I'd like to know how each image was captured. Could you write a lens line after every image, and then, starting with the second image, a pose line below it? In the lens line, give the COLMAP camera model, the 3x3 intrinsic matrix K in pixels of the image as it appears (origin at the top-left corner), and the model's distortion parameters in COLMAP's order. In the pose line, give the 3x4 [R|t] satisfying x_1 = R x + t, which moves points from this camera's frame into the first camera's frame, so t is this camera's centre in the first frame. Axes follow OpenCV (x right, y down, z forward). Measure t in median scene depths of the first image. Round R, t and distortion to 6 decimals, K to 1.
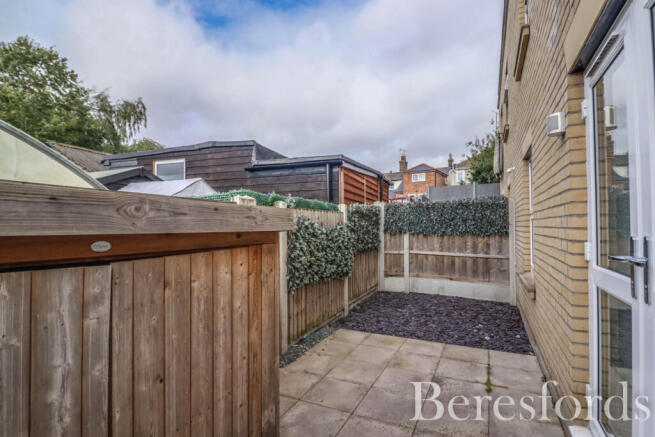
lens RADIAL K [[329.1, 0, 327.5], [0, 329.1, 218.5], [0, 0, 1]] dist [-0.010325, -0.000834]
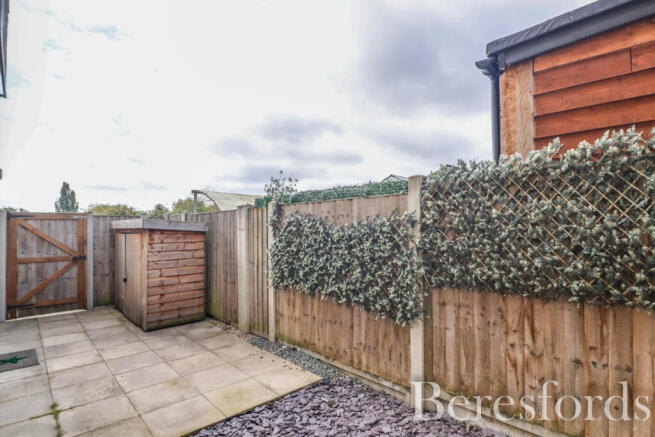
lens RADIAL K [[329.1, 0, 327.5], [0, 329.1, 218.5], [0, 0, 1]] dist [-0.010325, -0.000834]
pose [[-0.347536, -0.005523, -0.937650, 0.163845], [0.037358, 0.999107, -0.019731, 0.005975], [0.936922, -0.041886, -0.347019, 0.310817]]
